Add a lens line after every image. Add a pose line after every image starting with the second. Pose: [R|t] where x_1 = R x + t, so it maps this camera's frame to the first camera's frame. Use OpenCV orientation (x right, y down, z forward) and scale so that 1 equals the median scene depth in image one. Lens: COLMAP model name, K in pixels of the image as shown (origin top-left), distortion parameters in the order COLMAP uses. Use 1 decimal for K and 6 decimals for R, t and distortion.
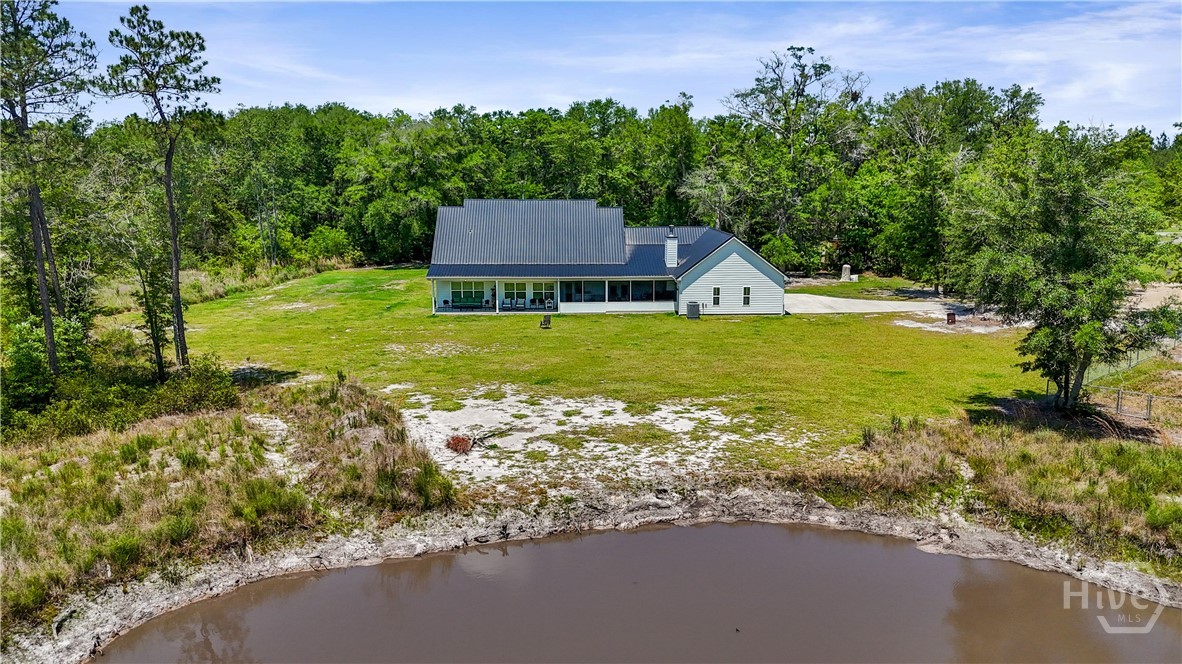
lens RADIAL K [[878.0, 0, 591.9], [0, 878.0, 342.2], [0, 0, 1]] dist [0.067575, -0.068506]
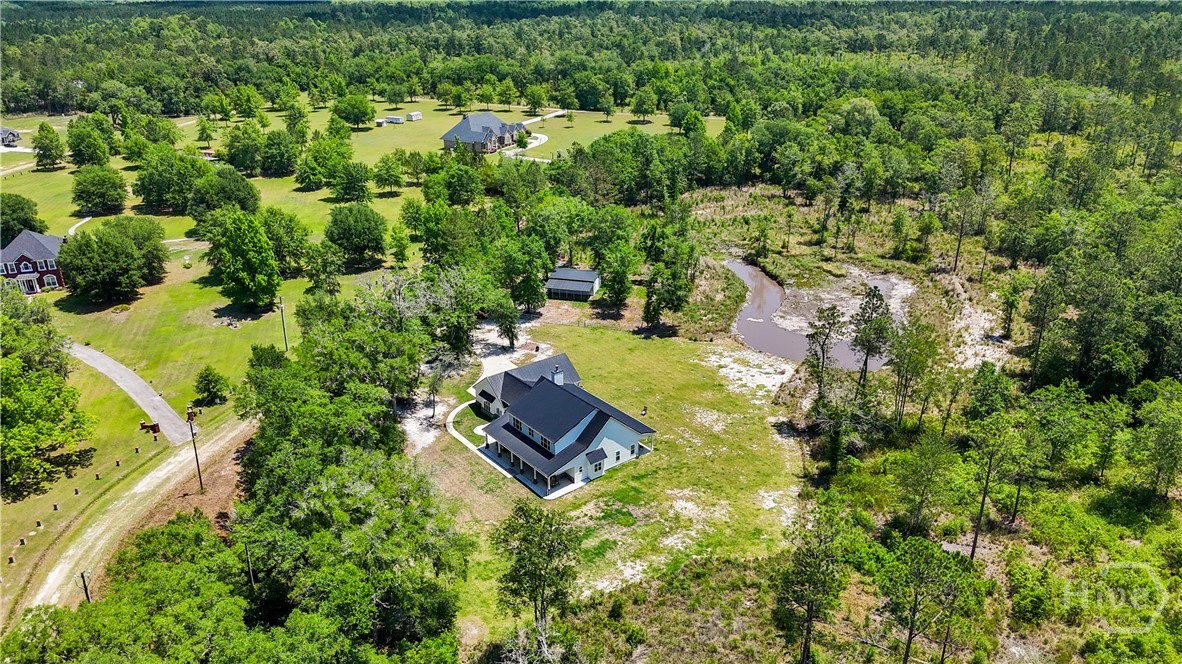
lens RADIAL K [[878.0, 0, 588.9], [0, 878.0, 330.8], [0, 0, 1]] dist [0.067575, -0.068506]
pose [[-0.586822, -0.303162, 0.750821, -1.320038], [0.161548, 0.864788, 0.475440, -1.068826], [-0.793437, 0.400292, -0.458502, 1.764365]]
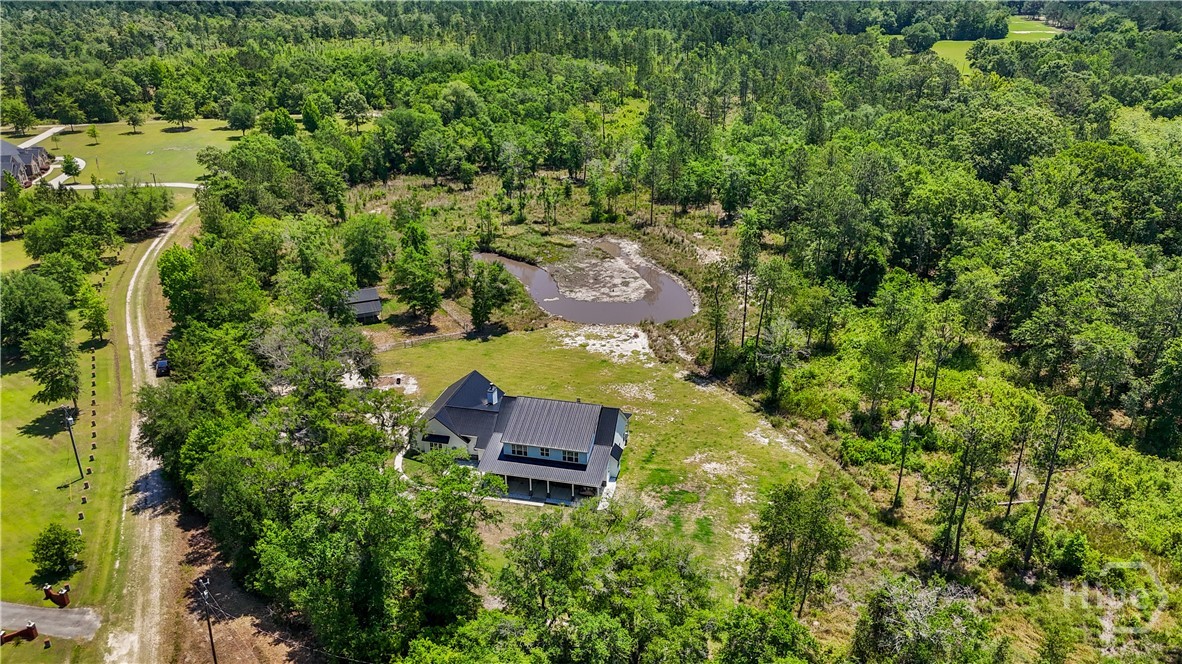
lens RADIAL K [[878.0, 0, 599.9], [0, 878.0, 336.2], [0, 0, 1]] dist [0.067575, -0.068506]
pose [[-0.962178, -0.102763, 0.252295, -0.537590], [0.058728, 0.826101, 0.560453, -1.159830], [-0.266015, 0.554073, -0.788821, 2.242988]]
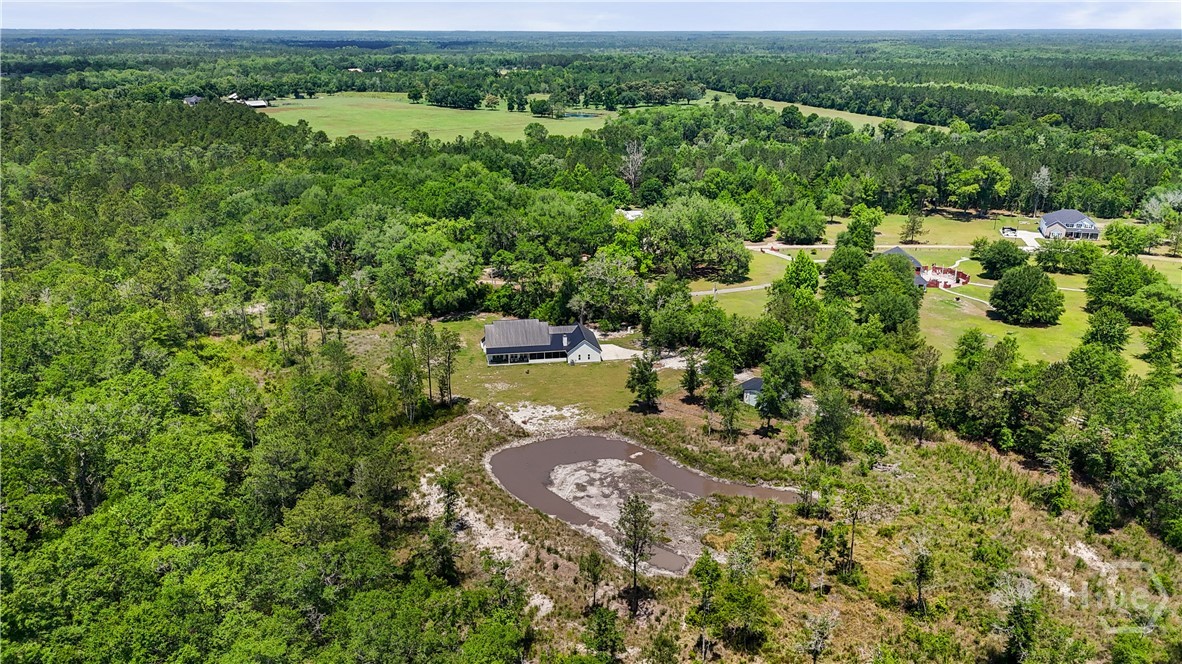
lens RADIAL K [[878.0, 0, 592.1], [0, 878.0, 327.9], [0, 0, 1]] dist [0.067575, -0.068506]
pose [[0.992589, -0.038618, 0.115221, -0.165681], [0.022839, 0.990549, 0.135244, -0.557328], [-0.119355, -0.131610, 0.984090, -2.007466]]
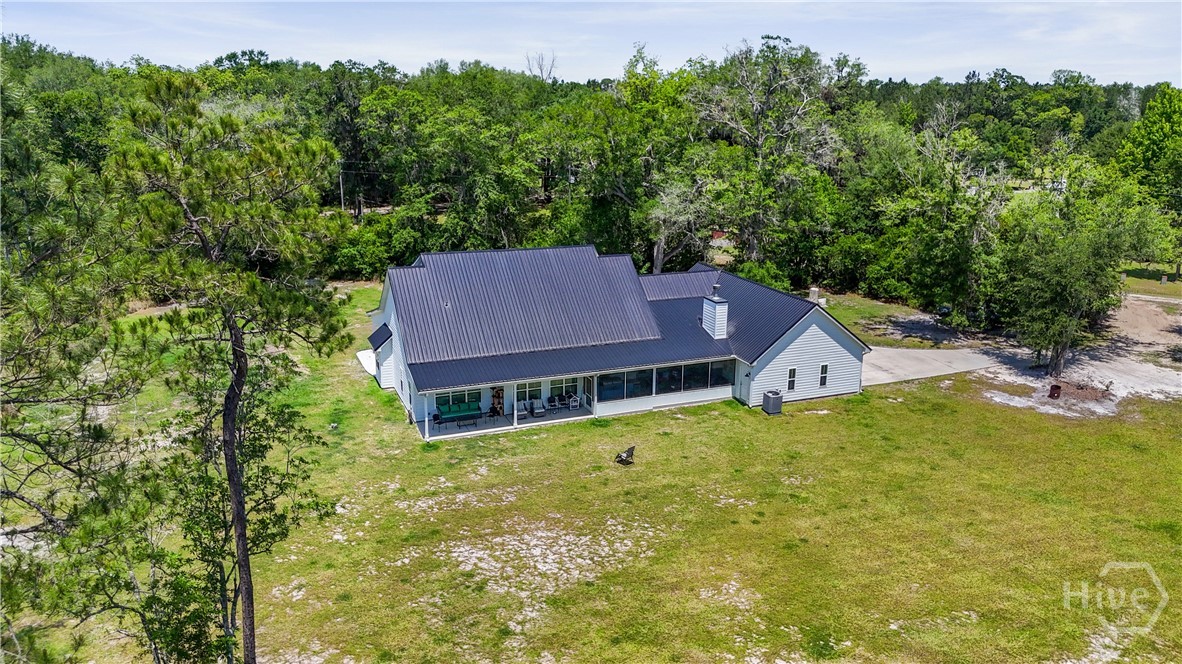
lens RADIAL K [[878.0, 0, 596.4], [0, 878.0, 334.4], [0, 0, 1]] dist [0.067575, -0.068506]
pose [[0.937502, -0.078943, 0.338908, -0.274643], [0.051065, 0.994594, 0.090415, -0.165056], [-0.344213, -0.067458, 0.936465, 0.307787]]
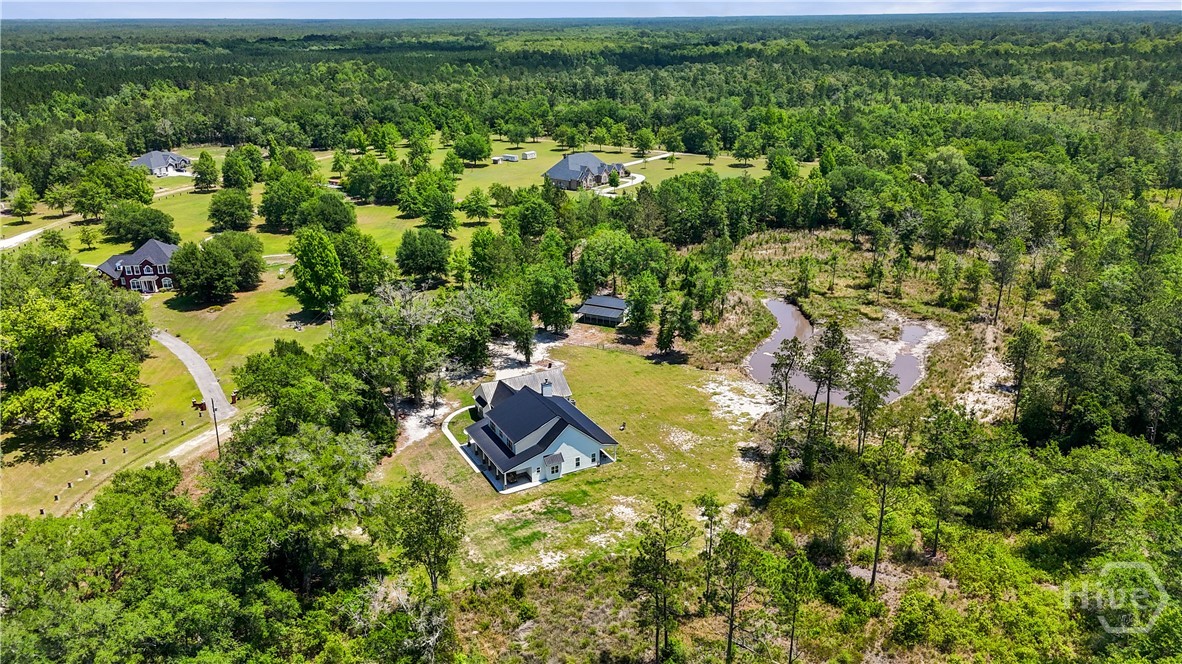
lens RADIAL K [[878.0, 0, 587.6], [0, 878.0, 327.0], [0, 0, 1]] dist [0.067575, -0.068506]
pose [[-0.428373, -0.295508, 0.853916, -1.642324], [0.179285, 0.898429, 0.400852, -1.034000], [-0.885637, 0.324809, -0.331882, 1.545294]]
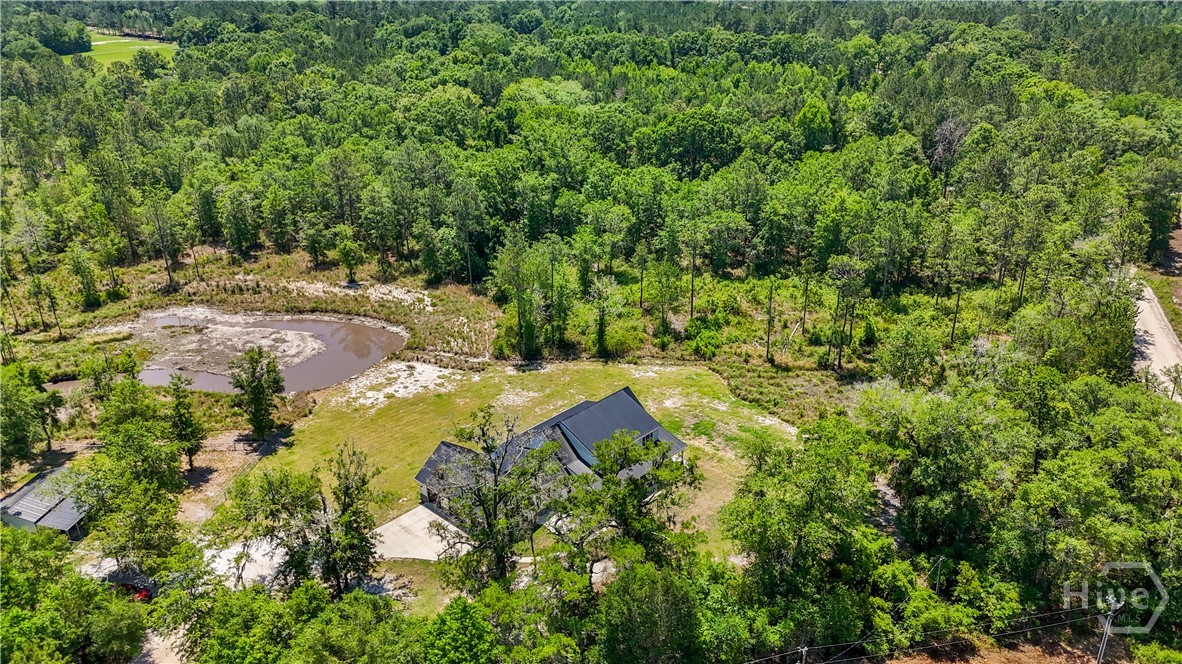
lens RADIAL K [[878.0, 0, 607.8], [0, 878.0, 295.5], [0, 0, 1]] dist [0.067575, -0.068506]
pose [[-0.702477, 0.267087, -0.659689, 0.894101], [-0.124363, 0.866587, 0.483282, -1.113246], [0.700756, 0.421535, -0.575542, 1.917145]]
